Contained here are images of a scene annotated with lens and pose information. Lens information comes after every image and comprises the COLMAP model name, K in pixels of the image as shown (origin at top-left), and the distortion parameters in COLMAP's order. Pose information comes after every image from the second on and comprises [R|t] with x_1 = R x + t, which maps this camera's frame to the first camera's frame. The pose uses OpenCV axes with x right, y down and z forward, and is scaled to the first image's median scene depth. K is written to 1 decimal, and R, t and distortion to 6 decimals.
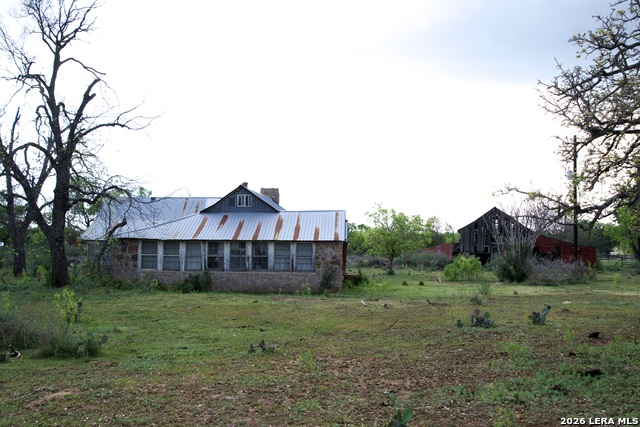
lens RADIAL K [[780.7, 0, 315.7], [0, 780.7, 212.0], [0, 0, 1]] dist [0.199532, 0.000000]
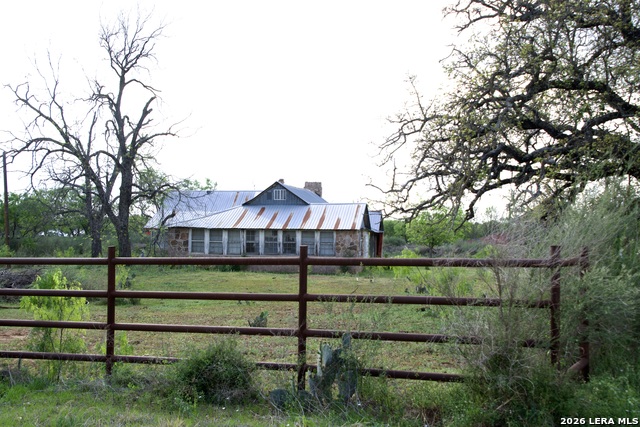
lens RADIAL K [[795.9, 0, 324.5], [0, 795.9, 215.0], [0, 0, 1]] dist [0.138951, 0.000000]
pose [[0.996736, 0.000155, -0.080724, 0.083047], [0.001289, 0.999840, 0.017844, -0.006637], [0.080714, -0.017889, 0.996577, -0.201953]]
